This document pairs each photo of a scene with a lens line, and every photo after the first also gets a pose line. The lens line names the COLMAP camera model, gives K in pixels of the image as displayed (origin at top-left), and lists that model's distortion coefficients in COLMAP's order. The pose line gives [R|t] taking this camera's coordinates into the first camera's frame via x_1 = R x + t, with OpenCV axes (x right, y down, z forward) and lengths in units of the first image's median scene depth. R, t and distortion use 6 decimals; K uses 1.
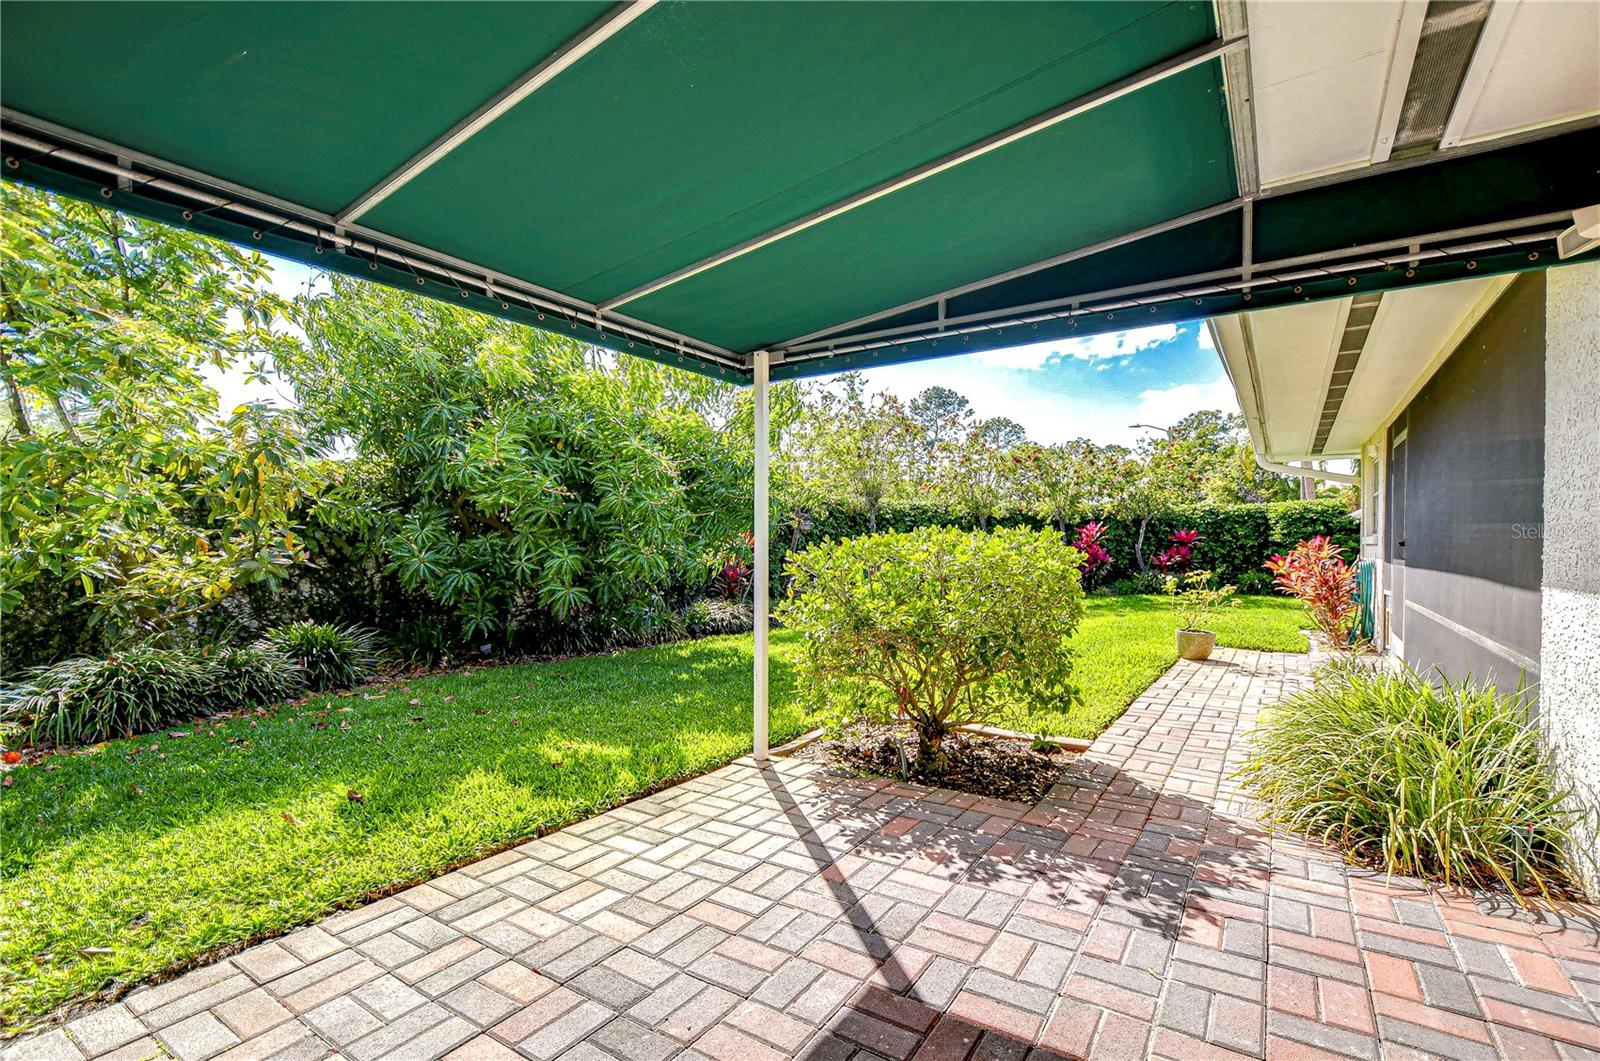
lens RADIAL K [[709.0, 0, 810.4], [0, 709.0, 550.7], [0, 0, 1]] dist [0.026882, -0.019886]
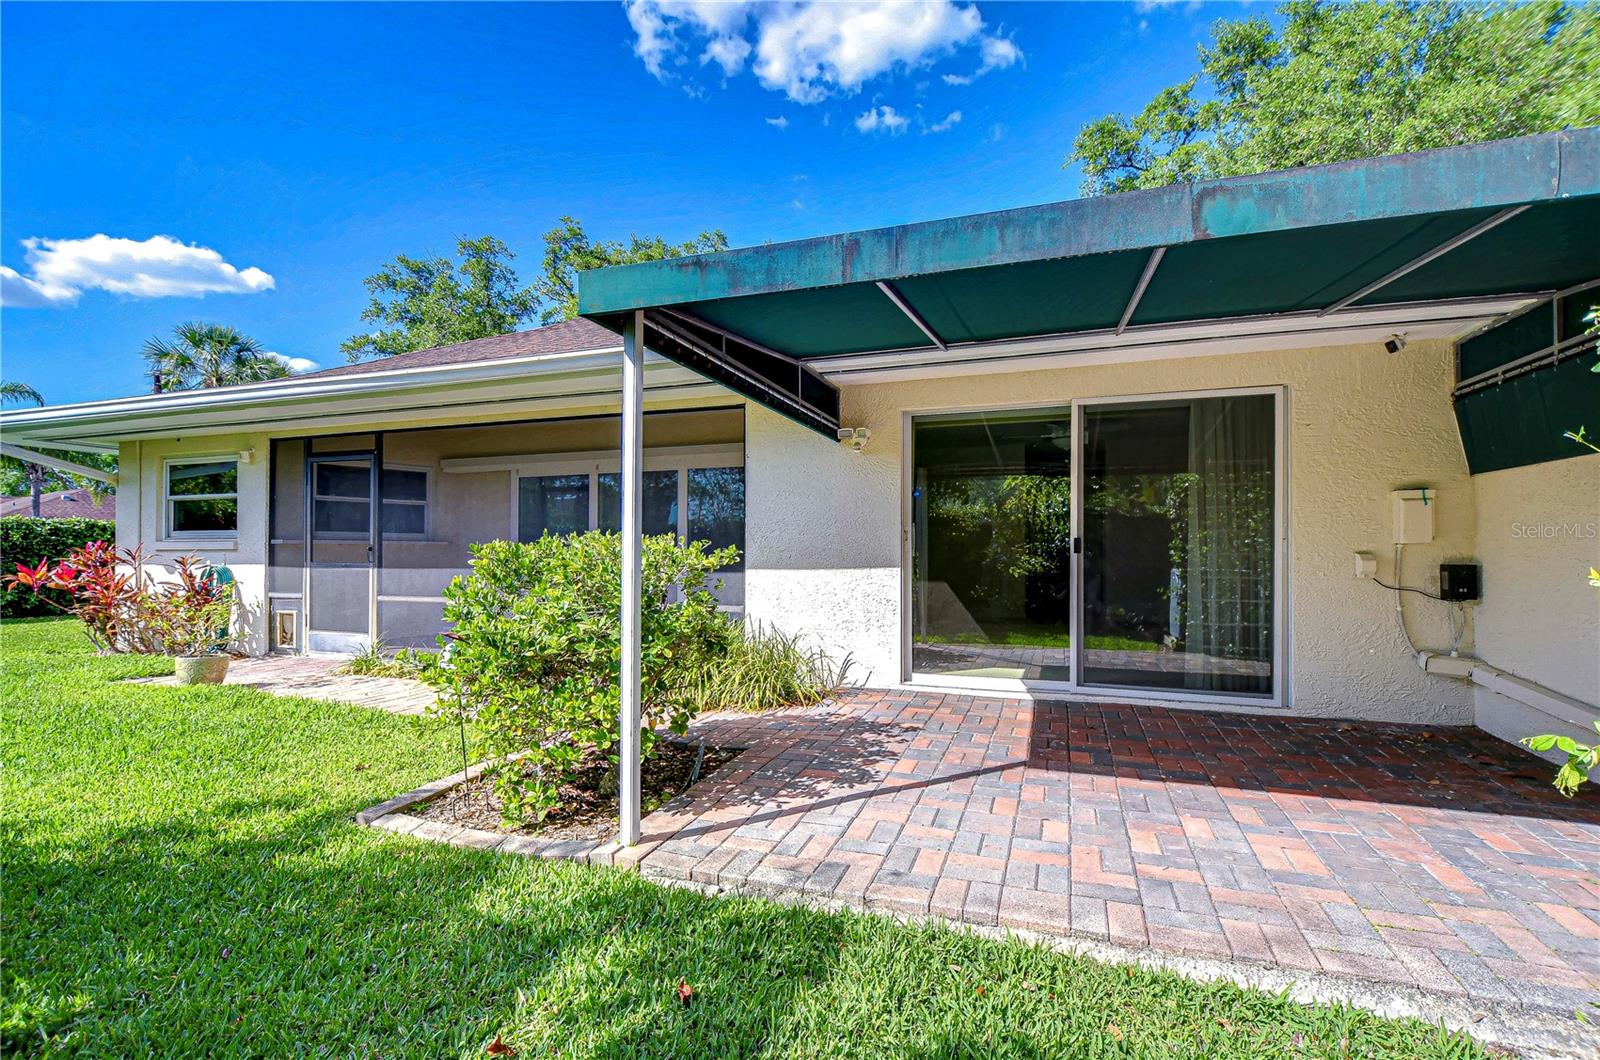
lens RADIAL K [[709.0, 0, 810.4], [0, 709.0, 550.2], [0, 0, 1]] dist [0.026882, -0.019886]
pose [[-0.236109, -0.001125, 0.971726, -1.162771], [0.004309, 0.999988, 0.002204, -0.017579], [-0.971717, 0.004708, -0.236102, 1.379438]]
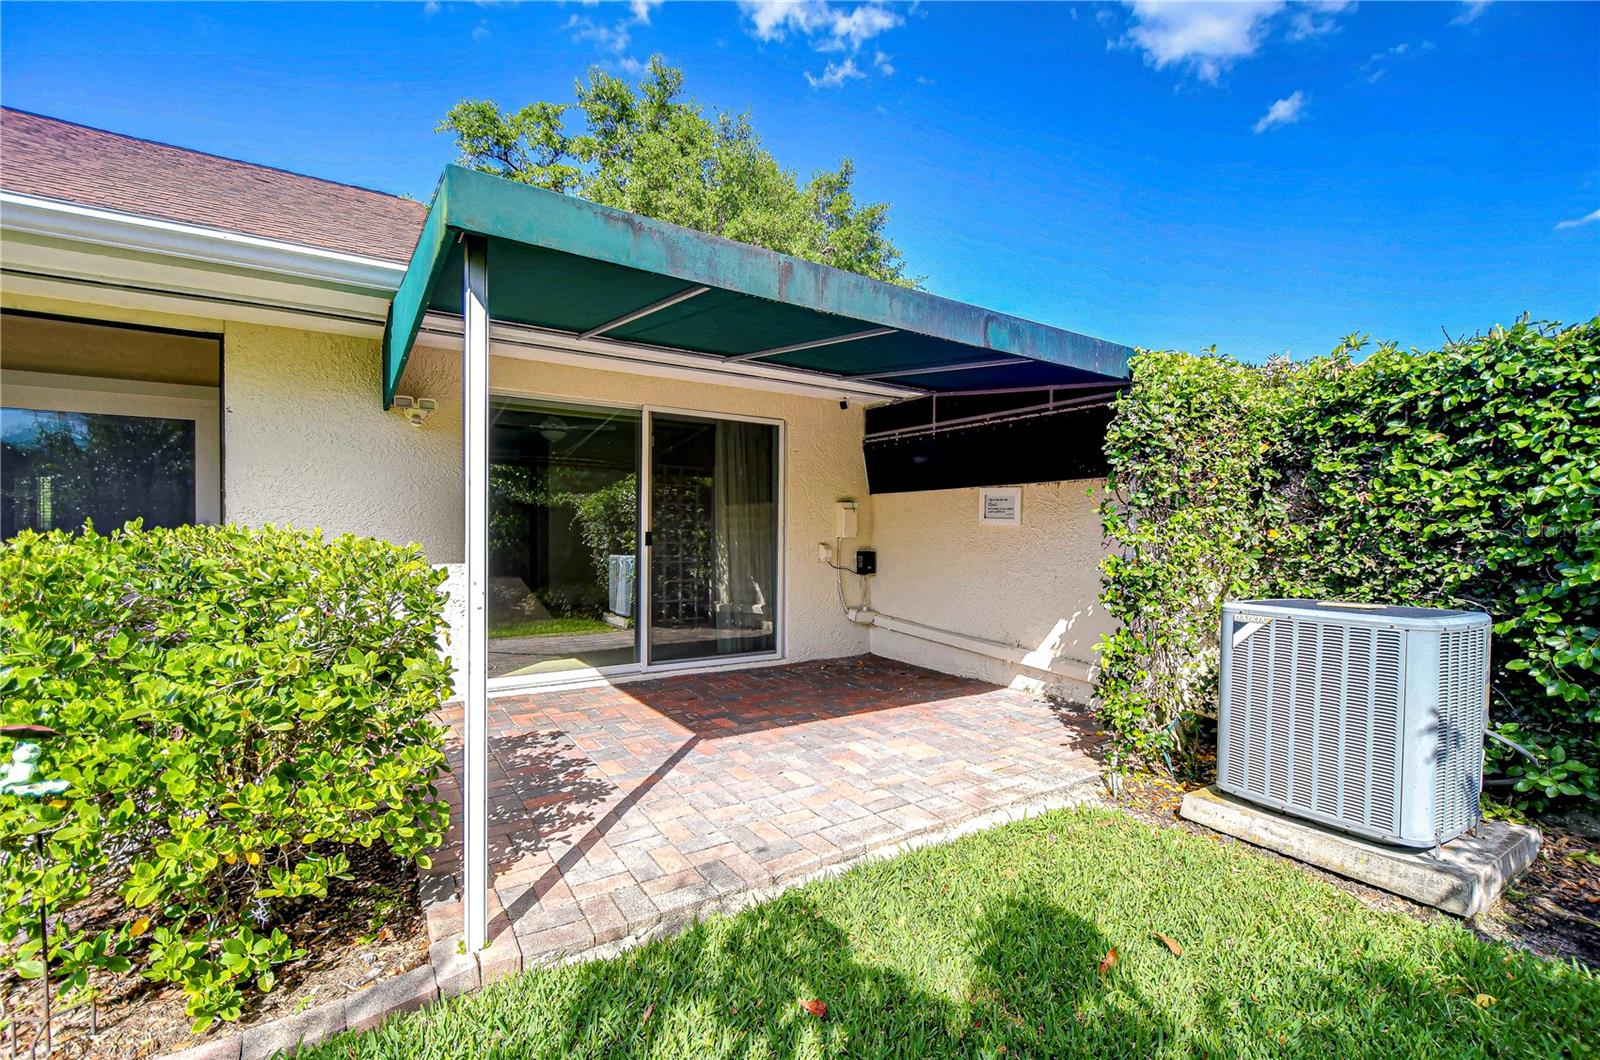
lens RADIAL K [[699.2, 0, 798.0], [0, 699.2, 553.7], [0, 0, 1]] dist [-0.001049, -0.000127]
pose [[-0.912195, -0.016071, 0.409441, -0.727301], [-0.002948, 0.999462, 0.032664, -0.047528], [-0.409745, 0.028589, -0.911752, 1.935742]]
